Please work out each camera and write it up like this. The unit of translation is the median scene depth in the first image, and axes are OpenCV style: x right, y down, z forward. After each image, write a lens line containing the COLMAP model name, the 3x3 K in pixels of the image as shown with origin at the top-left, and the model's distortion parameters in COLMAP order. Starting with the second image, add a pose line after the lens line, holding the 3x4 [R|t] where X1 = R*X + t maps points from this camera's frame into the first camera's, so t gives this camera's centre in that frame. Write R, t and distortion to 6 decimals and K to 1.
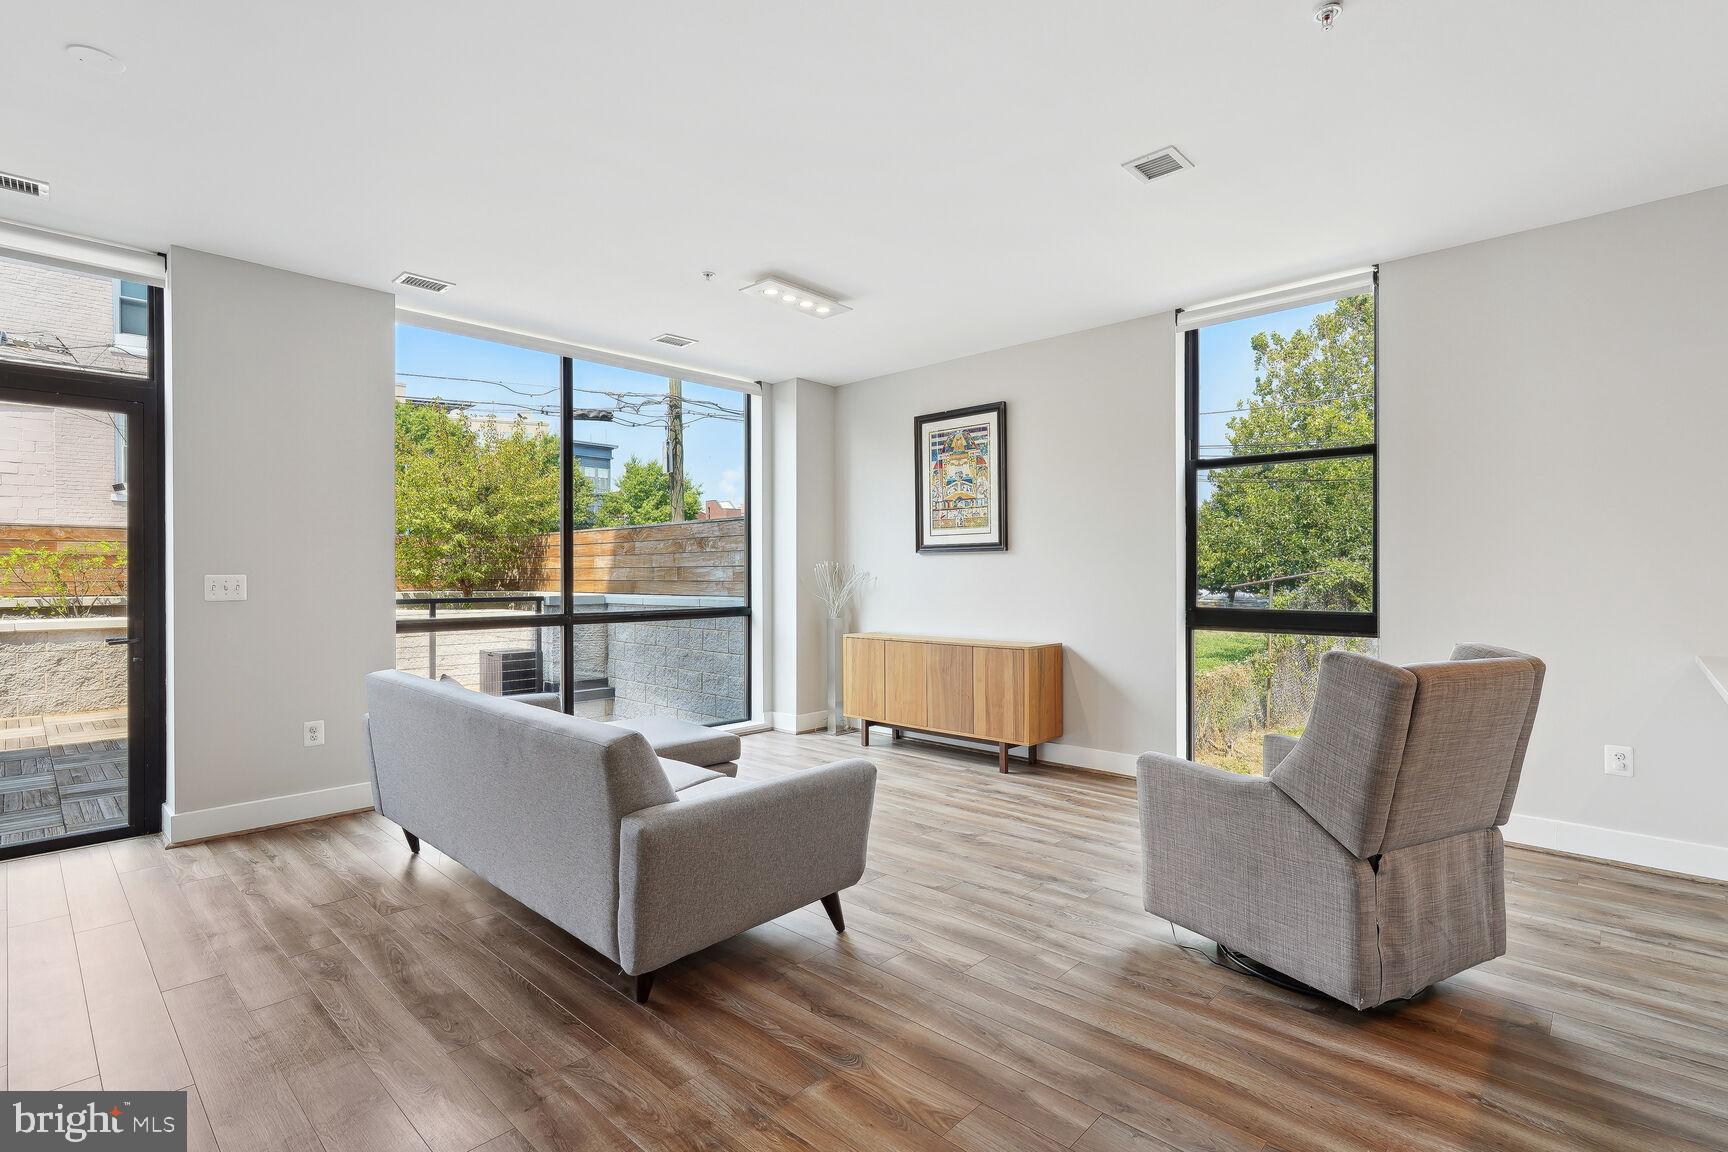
lens RADIAL K [[784.7, 0, 864.0], [0, 784.7, 576.0], [0, 0, 1]] dist [-0.010685, 0.007999]
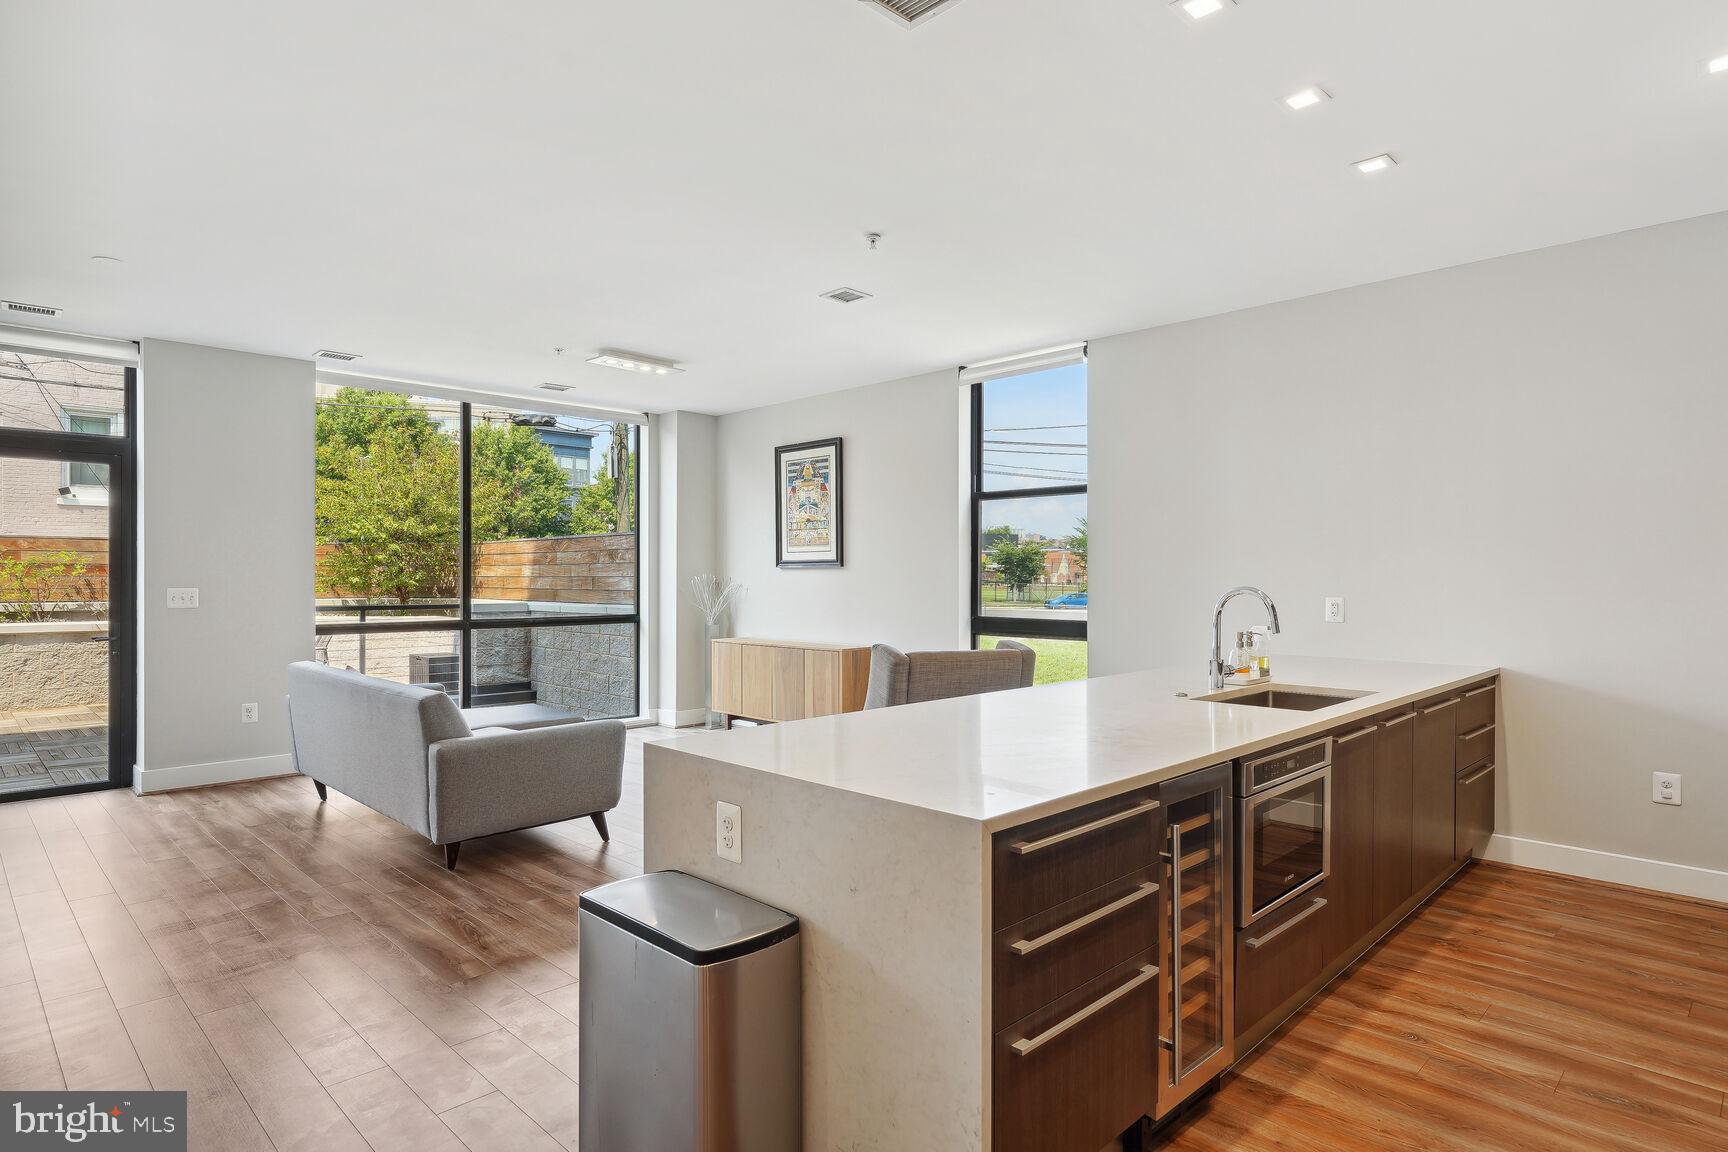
lens RADIAL K [[932.7, 0, 864.0], [0, 932.7, 576.0], [0, 0, 1]] dist [0.018120, -0.000683]
pose [[0.998997, 0.002913, -0.044674, 0.259167], [-0.003028, 0.999992, -0.002499, -0.014450], [0.044666, 0.002631, 0.998999, -0.345644]]
